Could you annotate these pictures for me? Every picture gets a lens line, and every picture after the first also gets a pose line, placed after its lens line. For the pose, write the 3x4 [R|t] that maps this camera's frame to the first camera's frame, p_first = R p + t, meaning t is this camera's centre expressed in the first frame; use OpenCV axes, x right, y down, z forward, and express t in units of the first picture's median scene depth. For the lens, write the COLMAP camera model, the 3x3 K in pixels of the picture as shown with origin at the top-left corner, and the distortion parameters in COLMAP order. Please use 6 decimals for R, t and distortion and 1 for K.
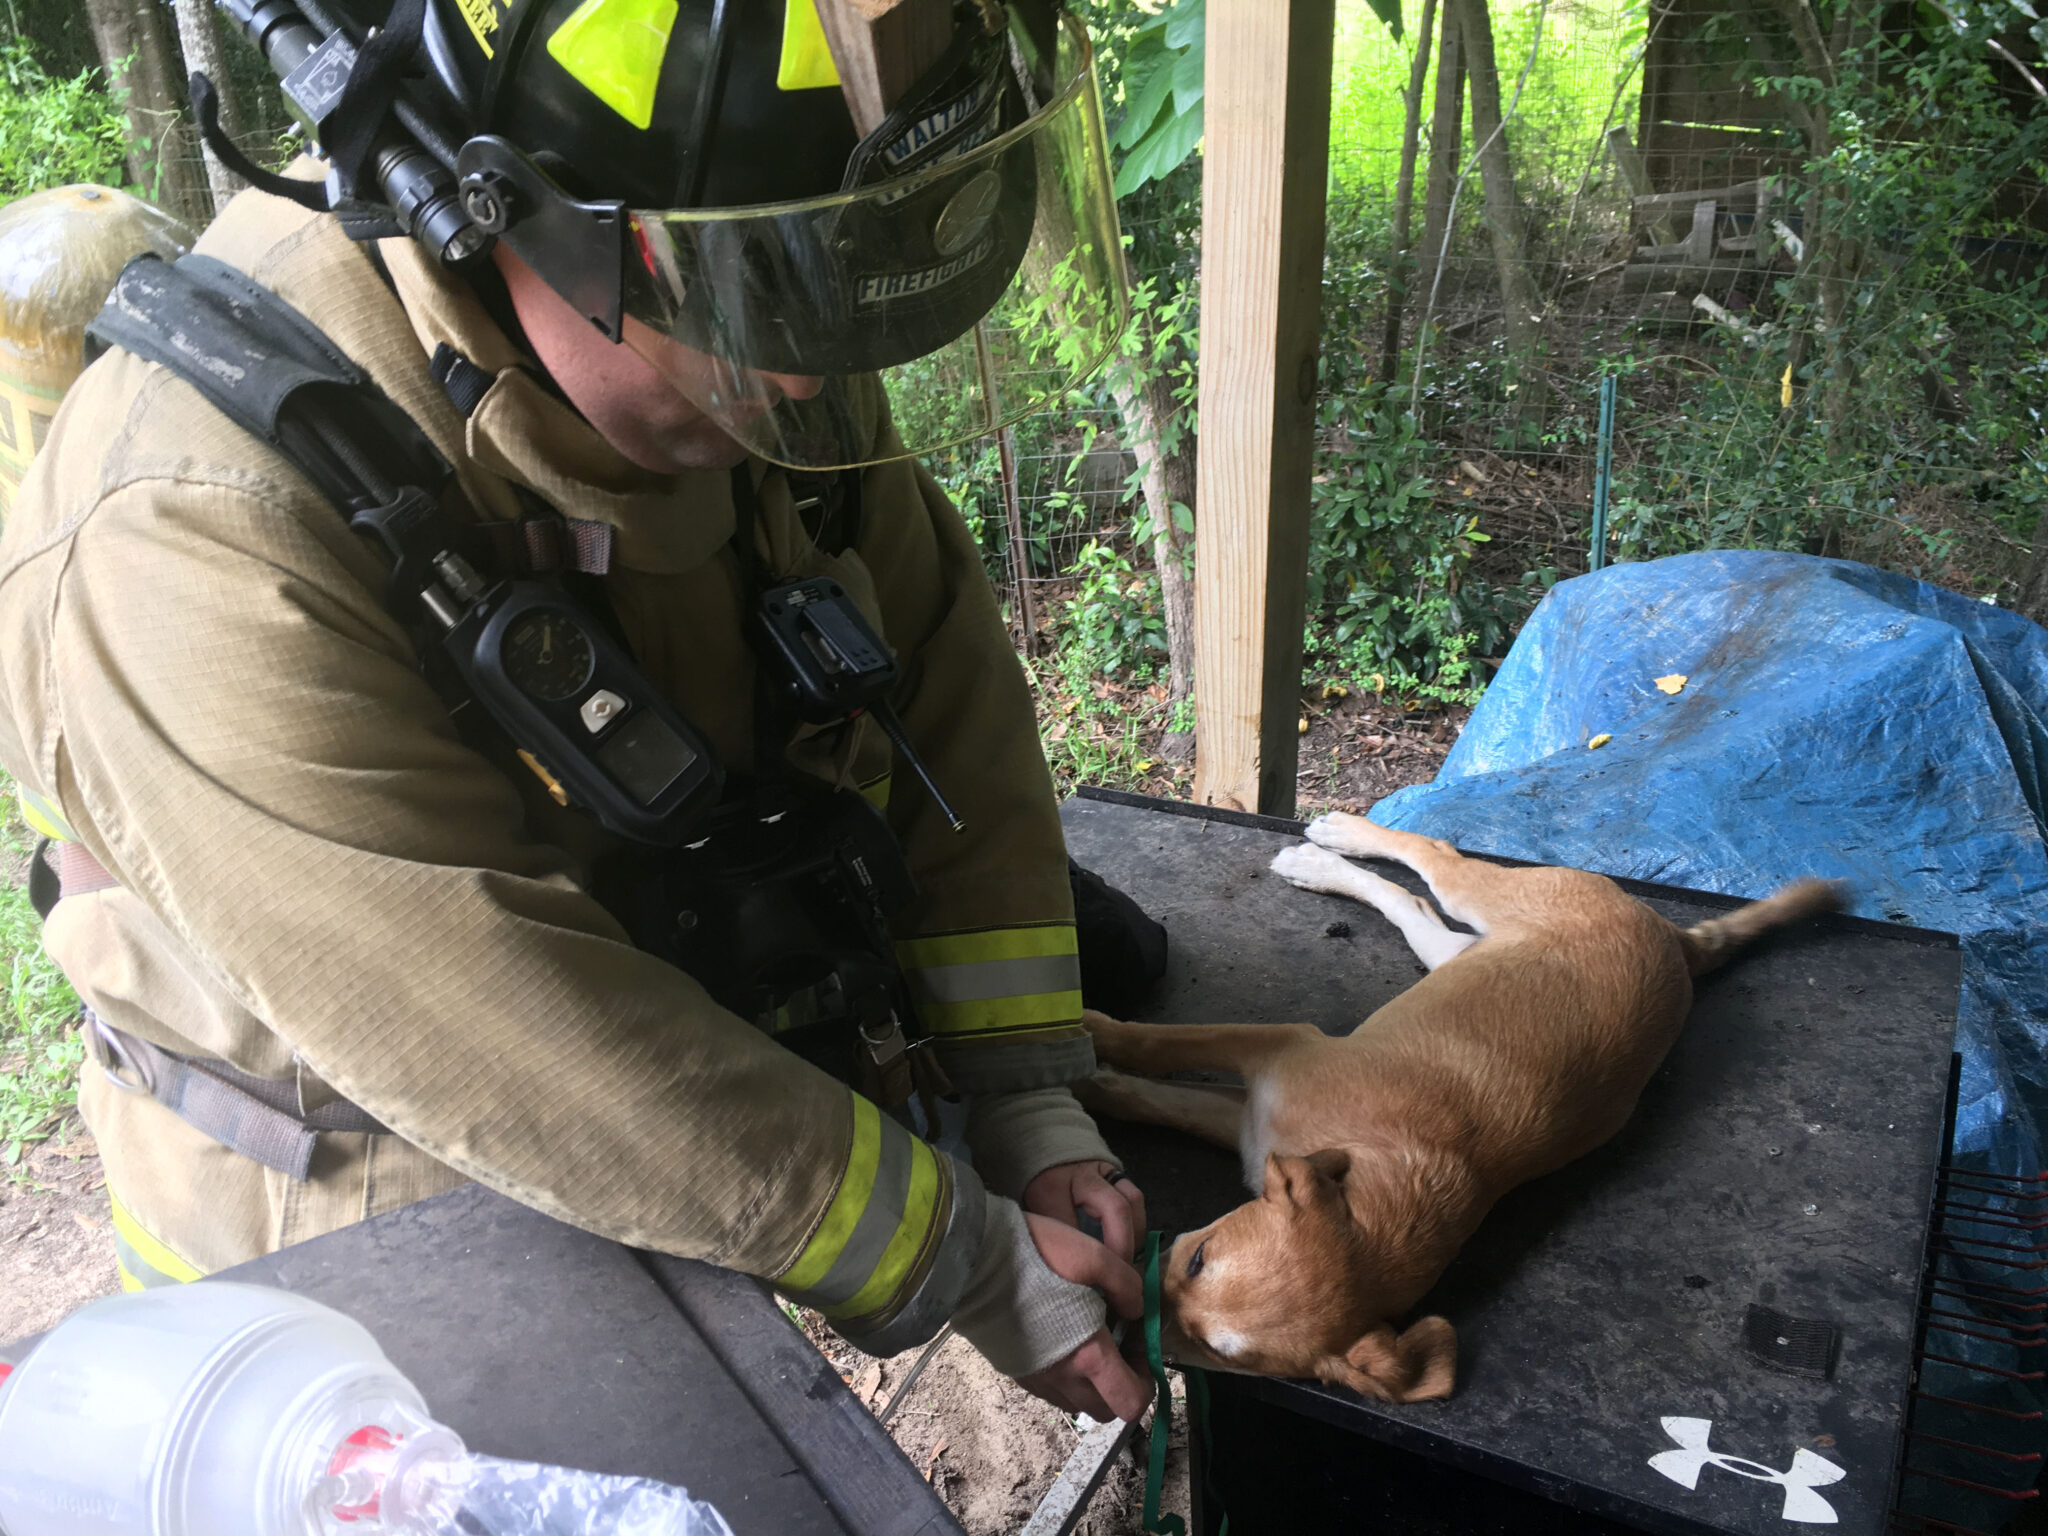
lens RADIAL K [[1730.6, 0, 1031.1], [0, 1730.6, 775.8], [0, 0, 1]] dist [0.047582, -0.079503]
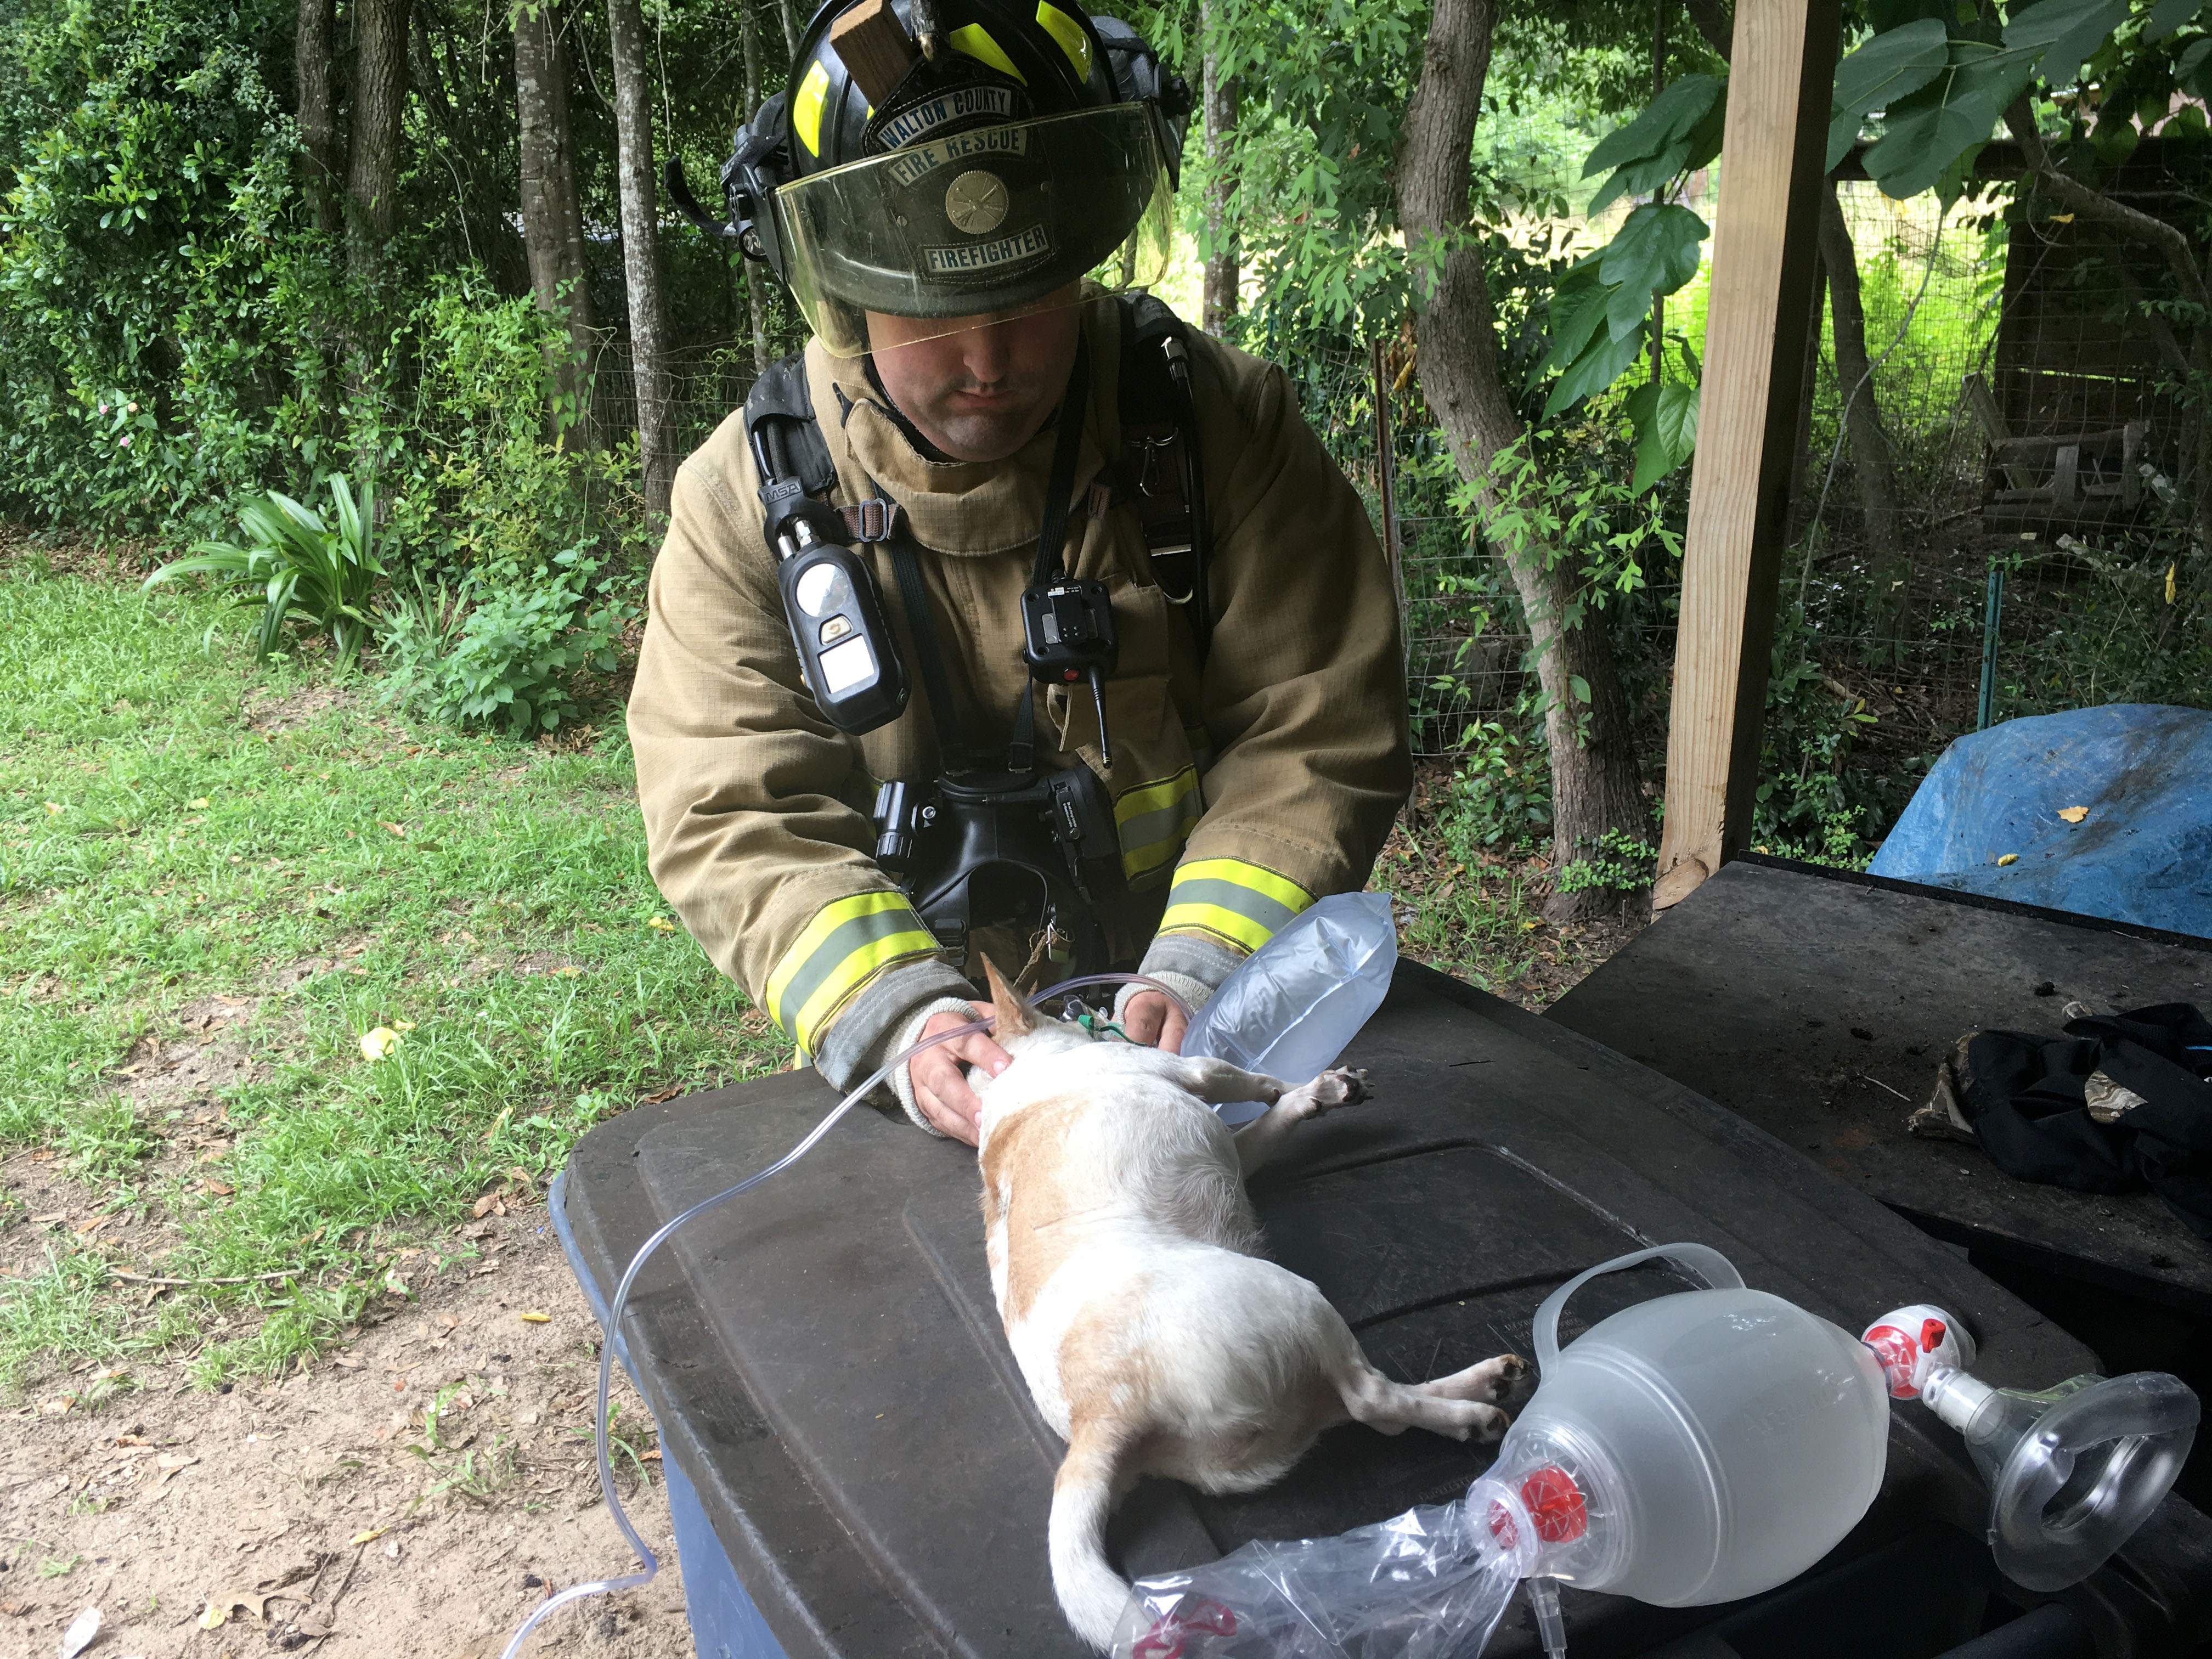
lens RADIAL K [[1869.2, 0, 1095.9], [0, 1869.2, 833.6], [0, 0, 1]] dist [0.047582, -0.079503]
pose [[0.993775, 0.044114, -0.102295, -0.080710], [-0.055994, 0.991631, -0.116330, 0.084058], [0.096307, 0.121334, 0.987929, -0.154181]]
